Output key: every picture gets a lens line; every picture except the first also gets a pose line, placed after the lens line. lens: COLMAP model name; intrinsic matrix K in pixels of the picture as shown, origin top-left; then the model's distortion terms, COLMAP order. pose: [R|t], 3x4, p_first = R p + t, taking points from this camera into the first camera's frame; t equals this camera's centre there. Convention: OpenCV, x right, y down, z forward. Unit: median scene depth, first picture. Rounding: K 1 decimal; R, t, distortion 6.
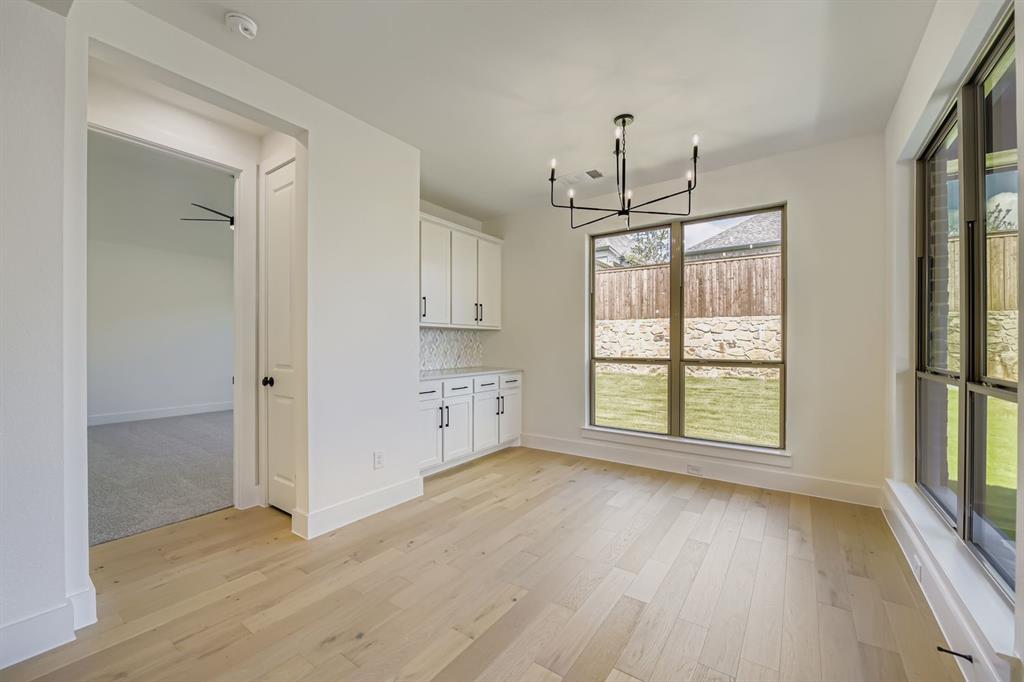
lens RADIAL K [[413.2, 0, 512.5], [0, 413.2, 348.7], [0, 0, 1]] dist [-0.005071, 0.000252]
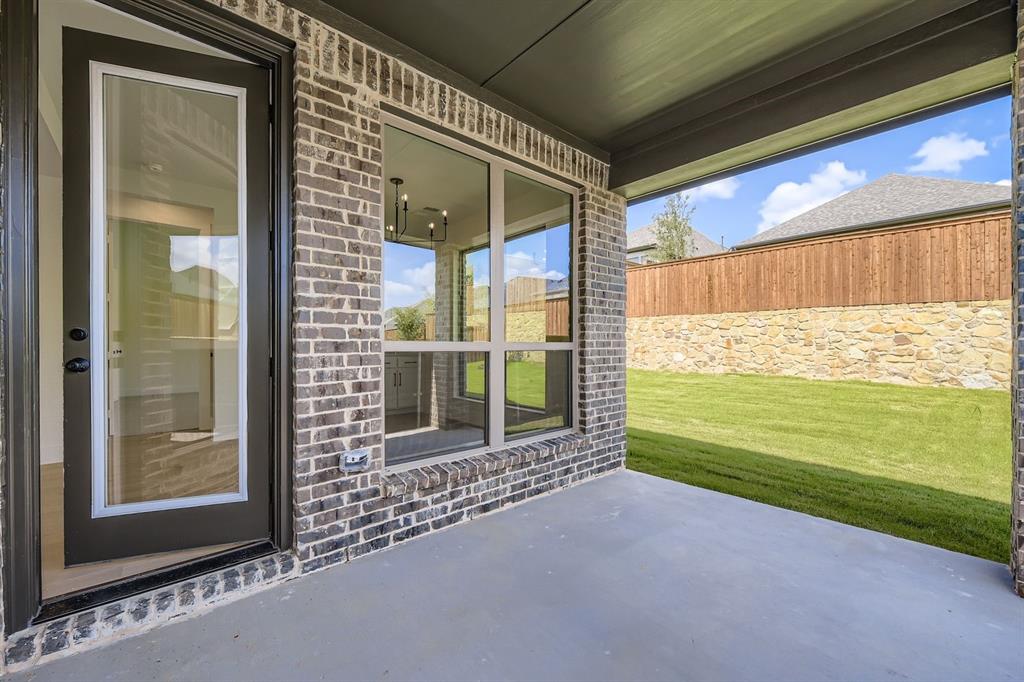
lens RADIAL K [[413.2, 0, 505.5], [0, 413.2, 347.2], [0, 0, 1]] dist [-0.005071, 0.000252]
pose [[0.964841, 0.000934, -0.262831, 0.242490], [-0.003314, 0.999957, -0.008613, 0.015019], [0.262812, 0.009181, 0.964803, -0.087278]]
